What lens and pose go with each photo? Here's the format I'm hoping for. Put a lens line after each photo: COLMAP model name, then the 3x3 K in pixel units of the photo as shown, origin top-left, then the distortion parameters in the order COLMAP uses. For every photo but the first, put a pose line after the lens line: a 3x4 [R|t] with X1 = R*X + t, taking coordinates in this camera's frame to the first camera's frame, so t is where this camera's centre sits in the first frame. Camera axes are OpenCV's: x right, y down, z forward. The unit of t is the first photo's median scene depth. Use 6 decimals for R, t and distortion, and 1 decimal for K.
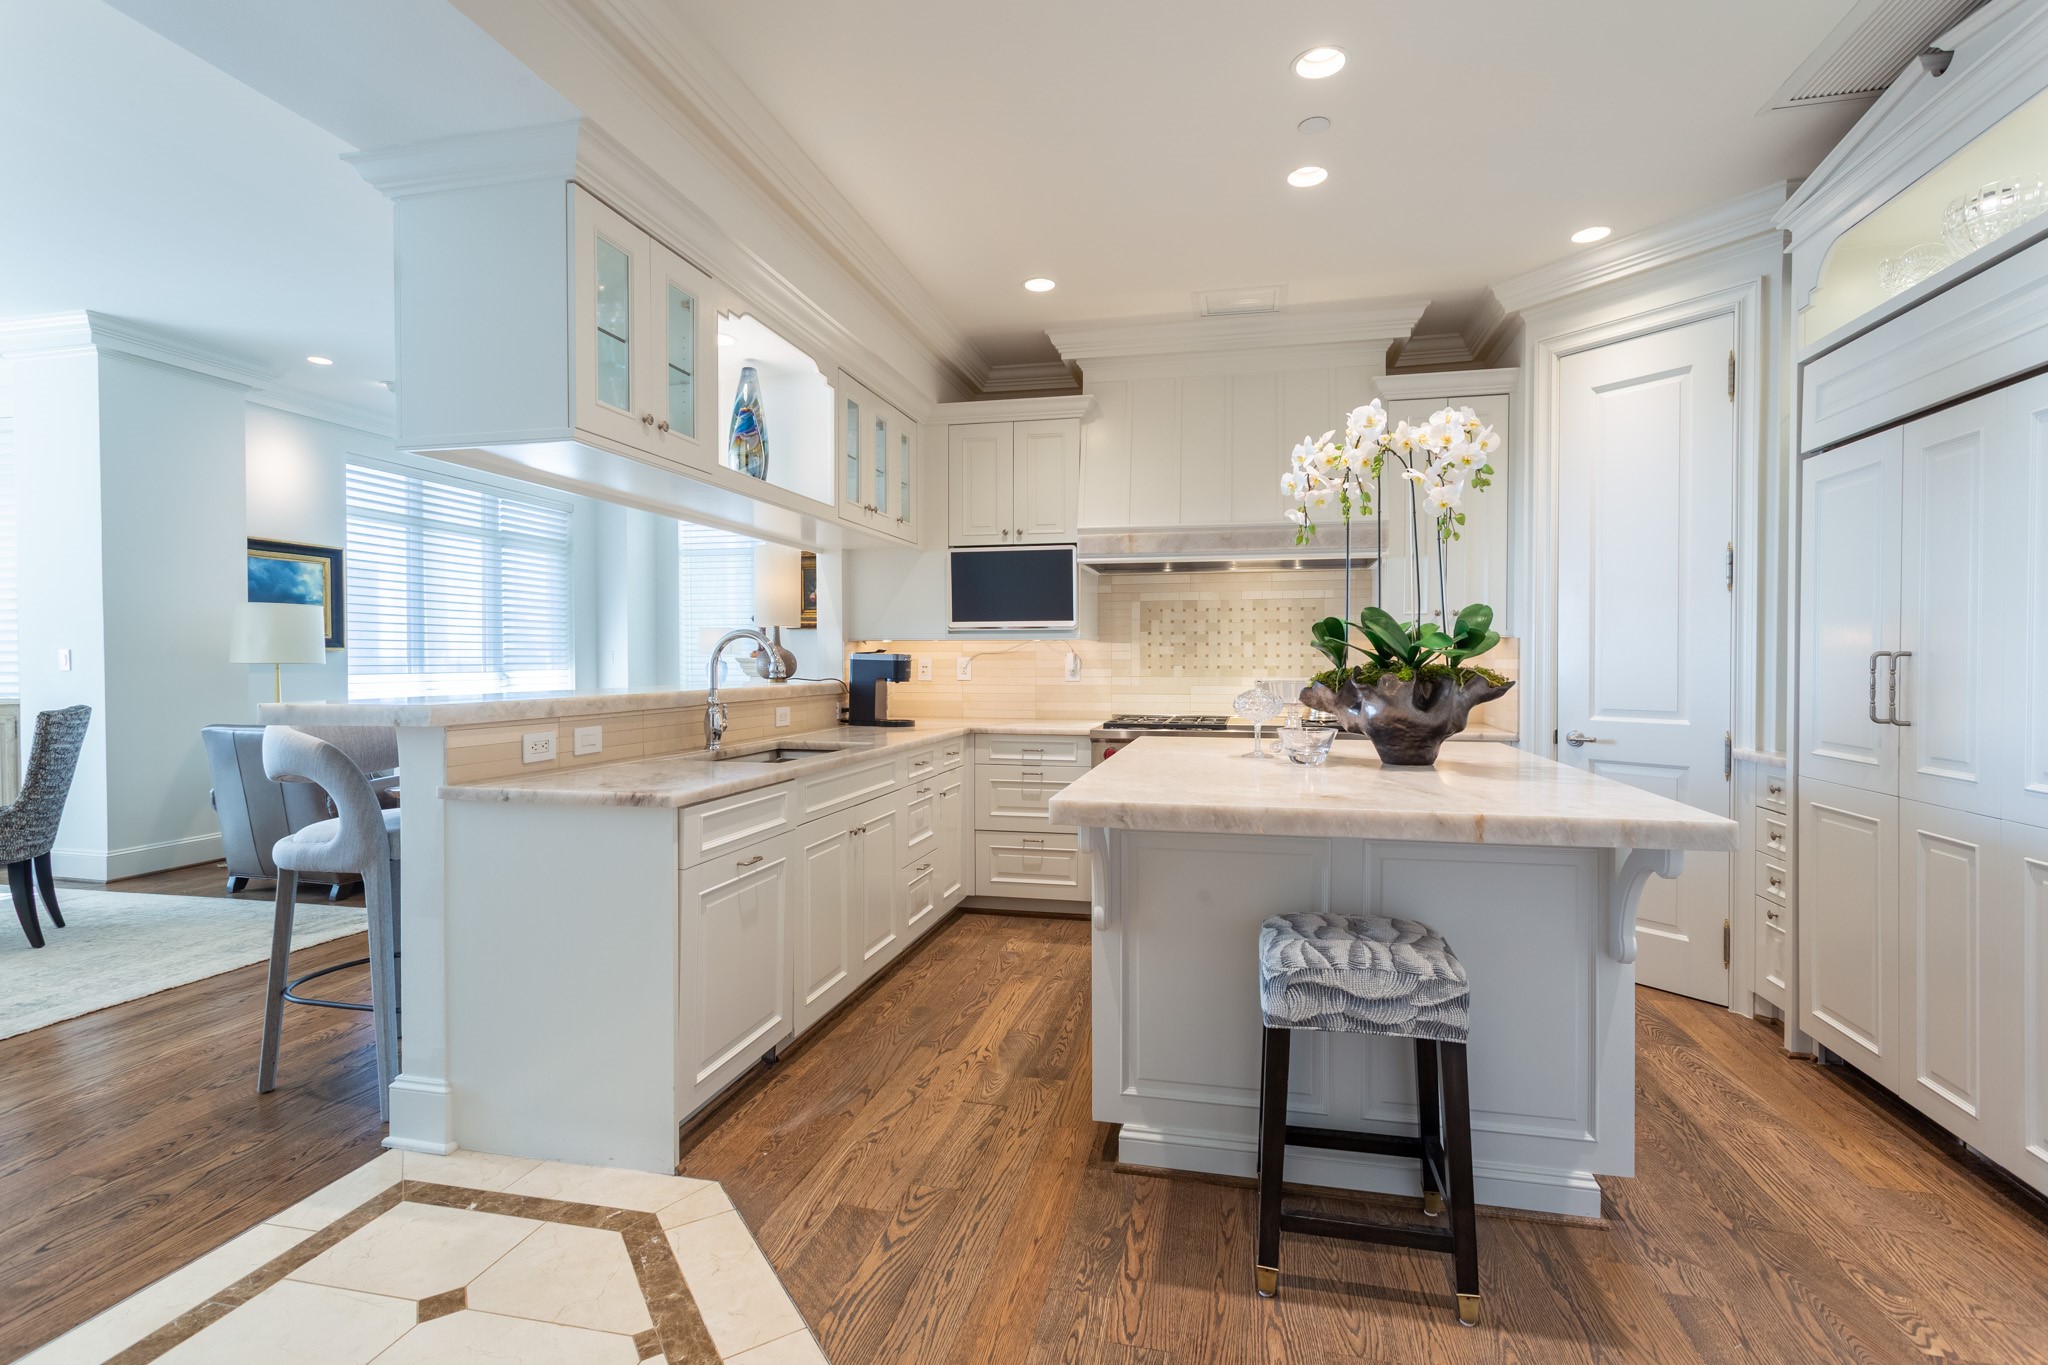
lens RADIAL K [[979.7, 0, 1029.7], [0, 979.7, 676.3], [0, 0, 1]] dist [0.000205, 0.003753]
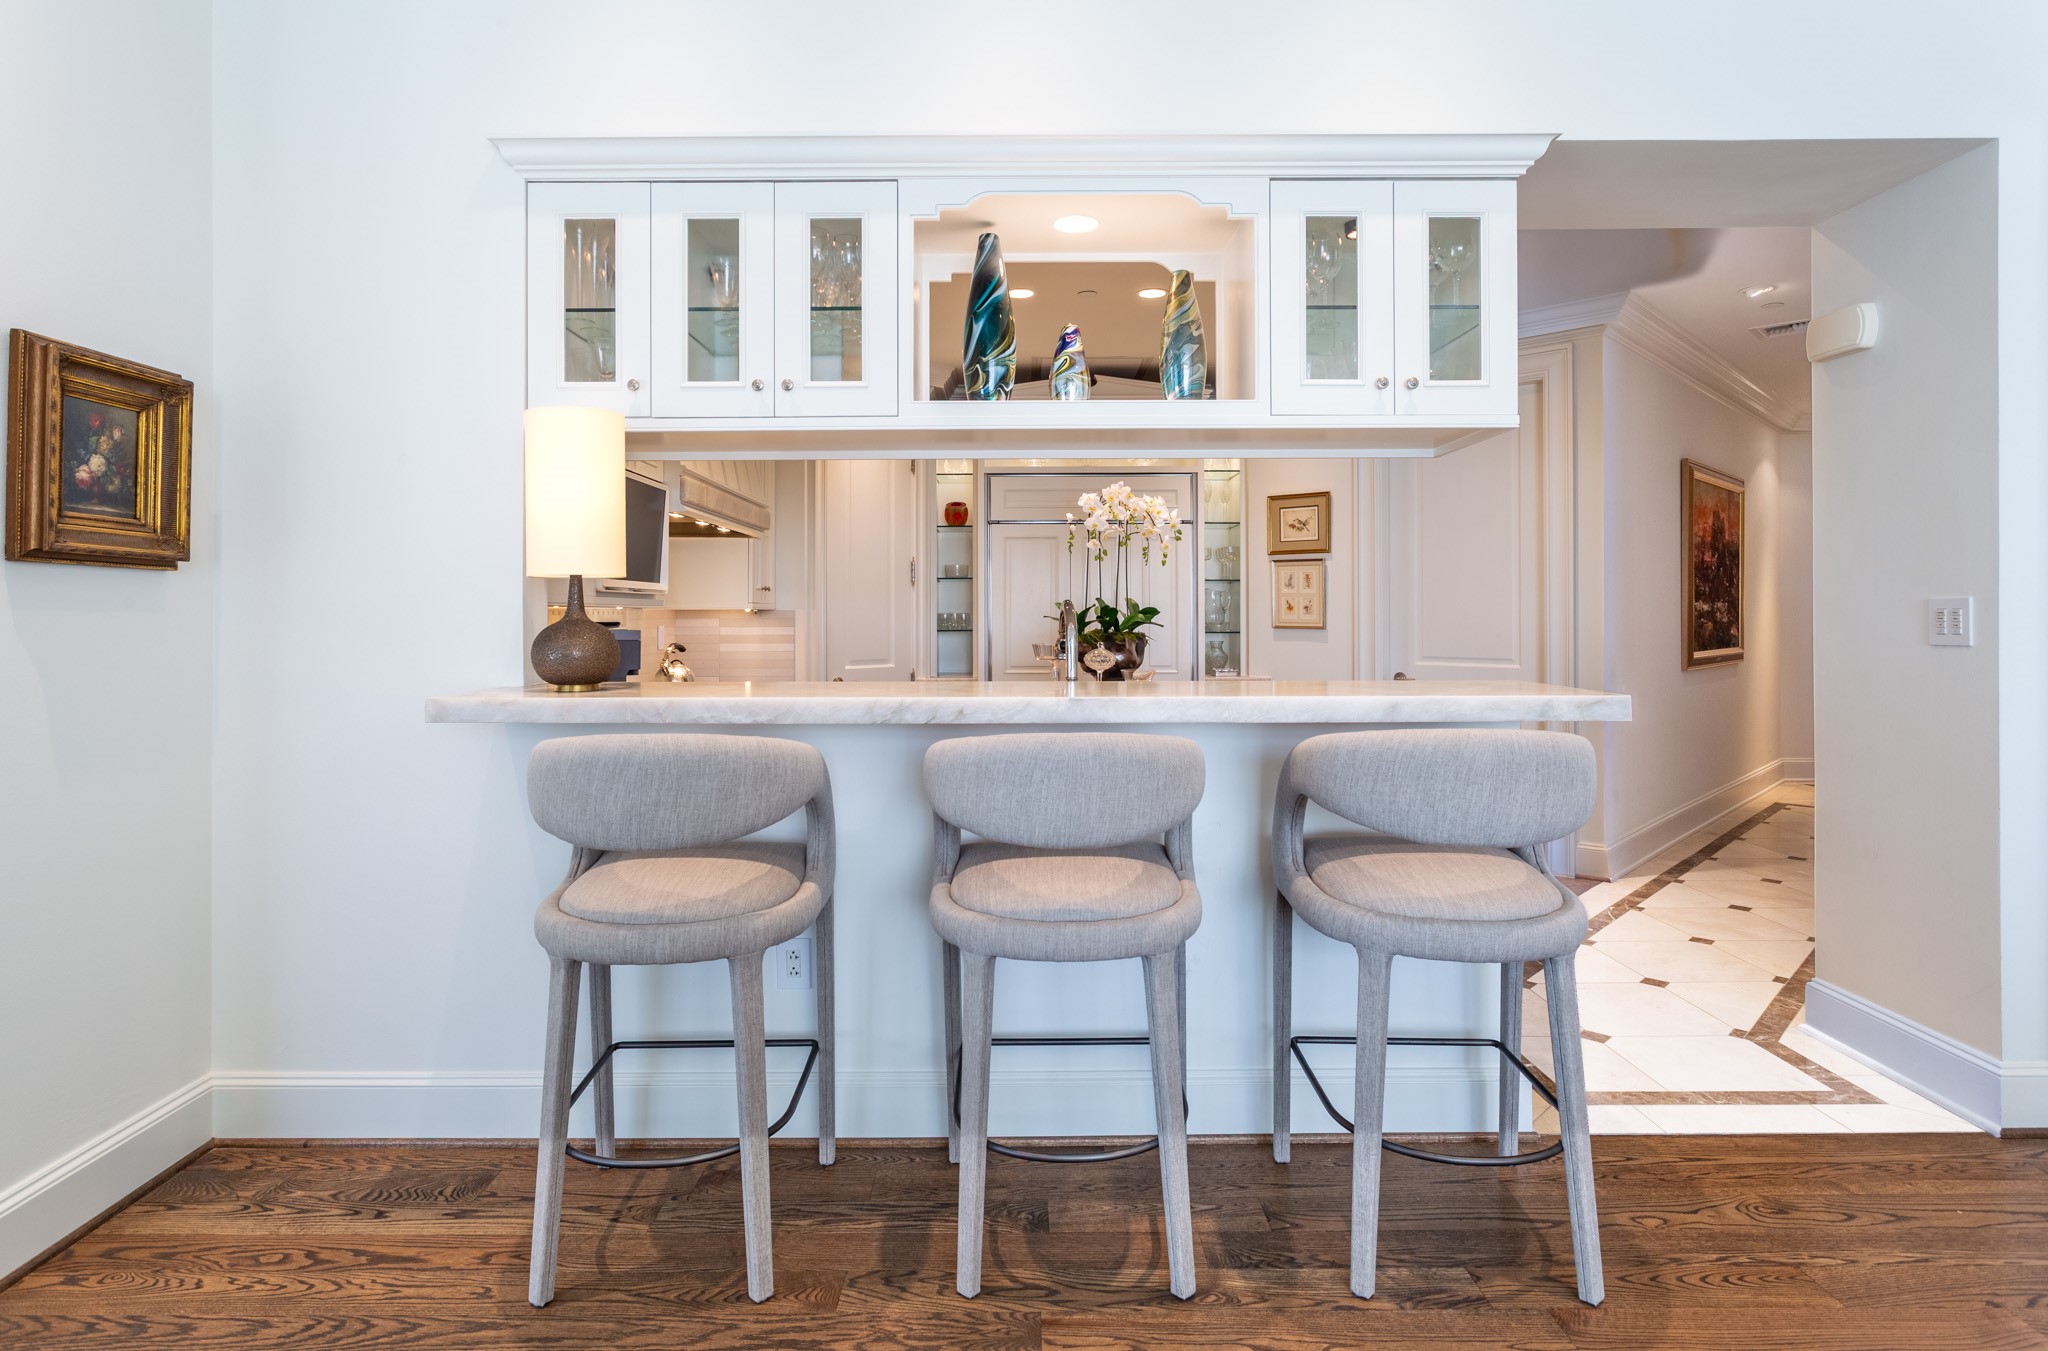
lens RADIAL K [[1074.2, 0, 1013.9], [0, 1074.2, 606.7], [0, 0, 1]] dist [-0.000832, 0.001980]
pose [[-0.222537, 0.007484, 0.974895, -1.308459], [0.018946, 0.999815, -0.003351, -0.046837], [-0.974740, 0.017725, -0.222638, 1.432848]]
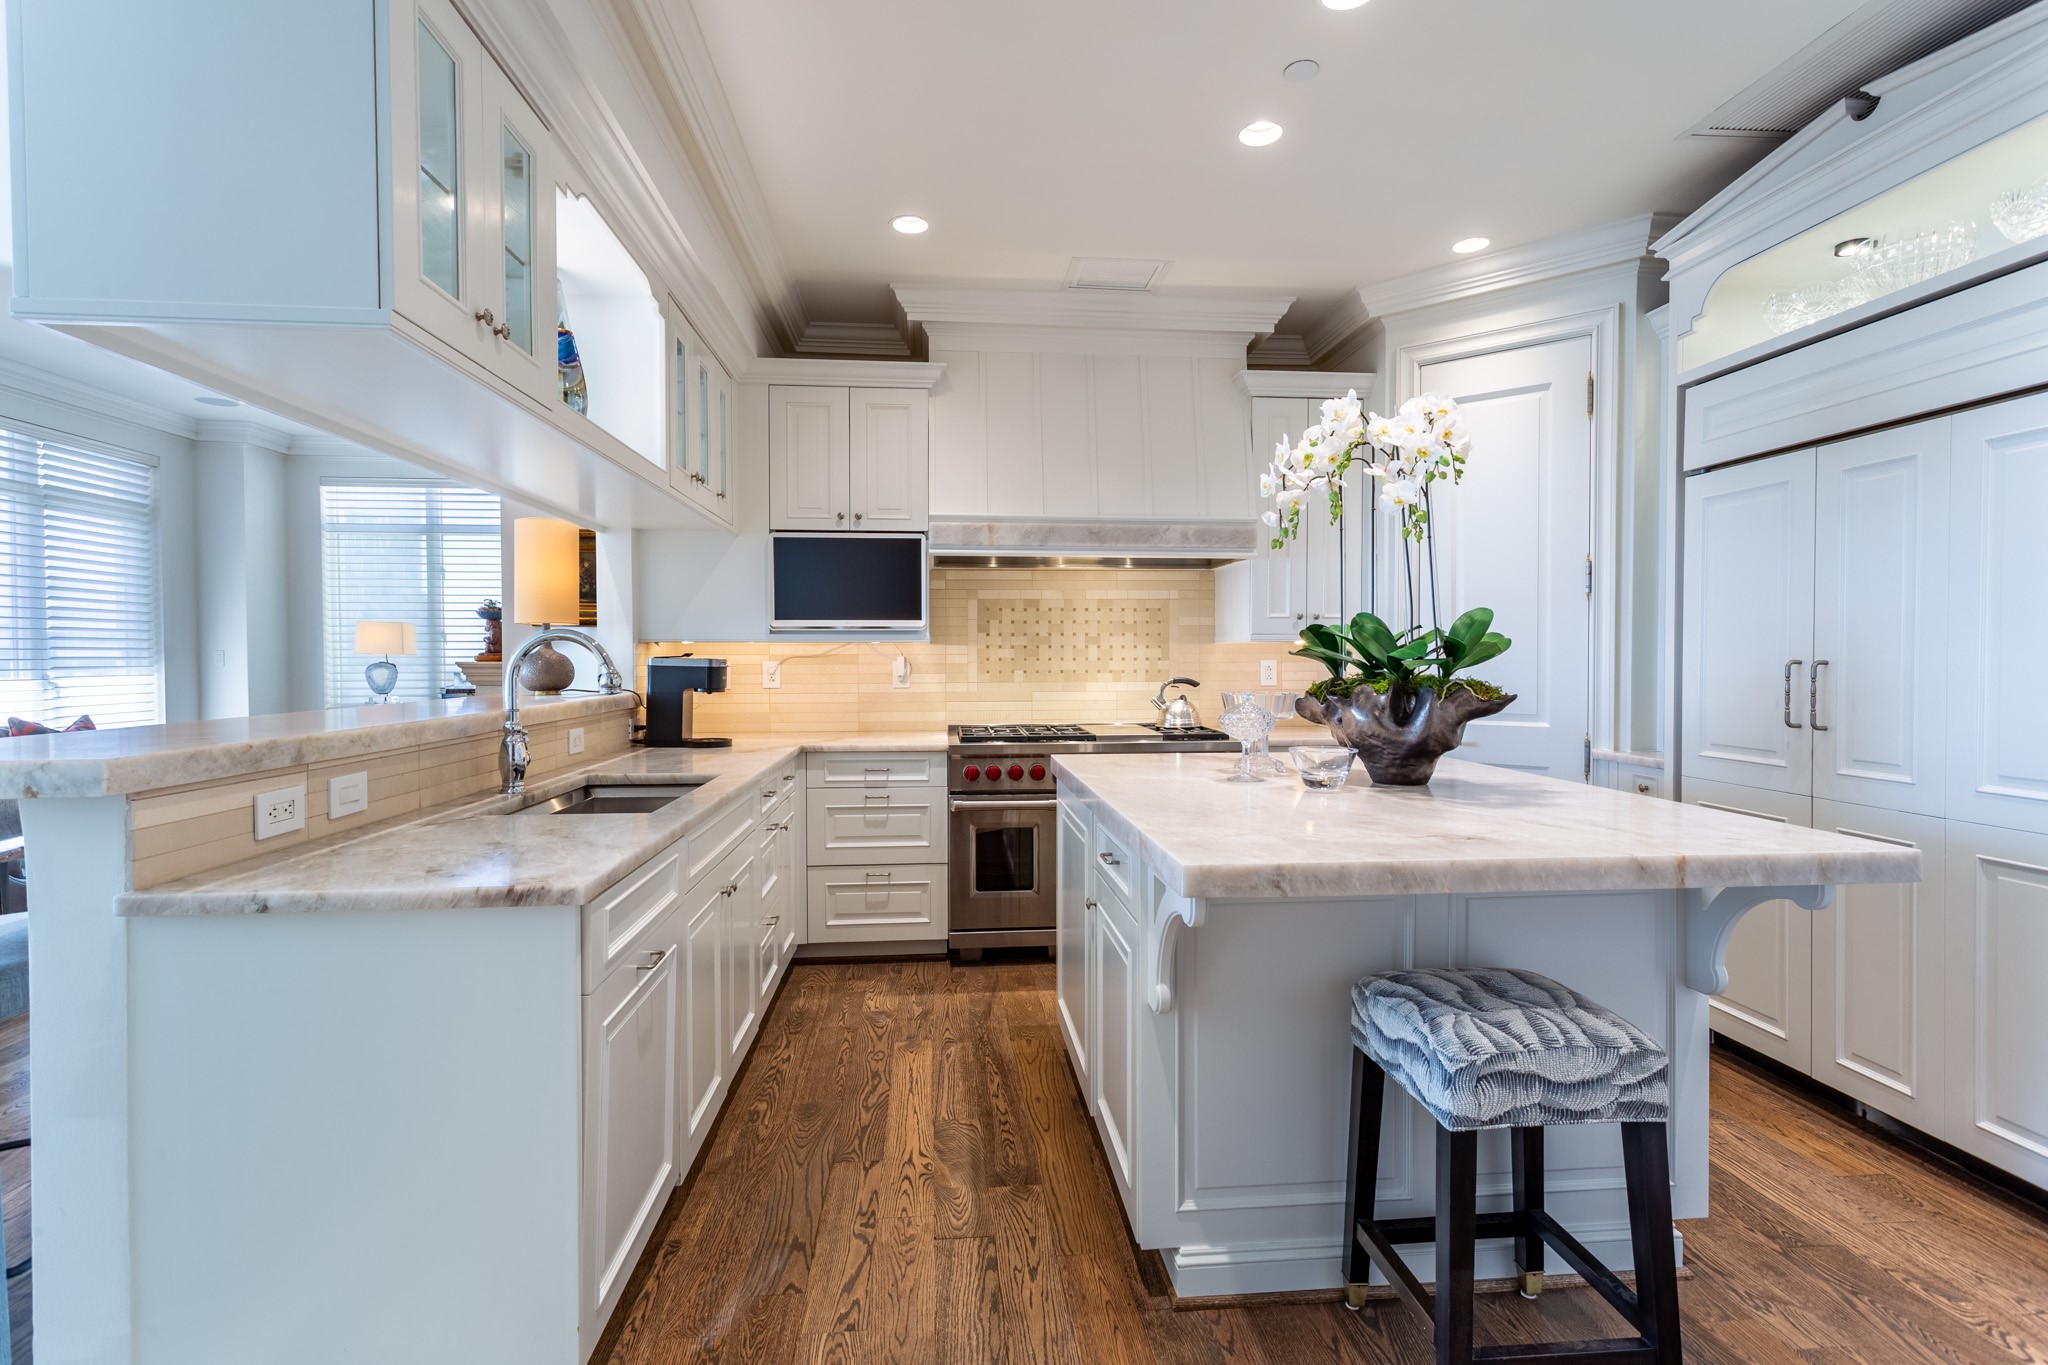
lens RADIAL K [[979.7, 0, 1028.1], [0, 979.7, 677.3], [0, 0, 1]] dist [0.000205, 0.003753]
pose [[0.949874, -0.007724, 0.312537, -0.216873], [0.006398, 0.999966, 0.005267, -0.015240], [-0.312567, -0.003003, 0.949891, 0.216773]]
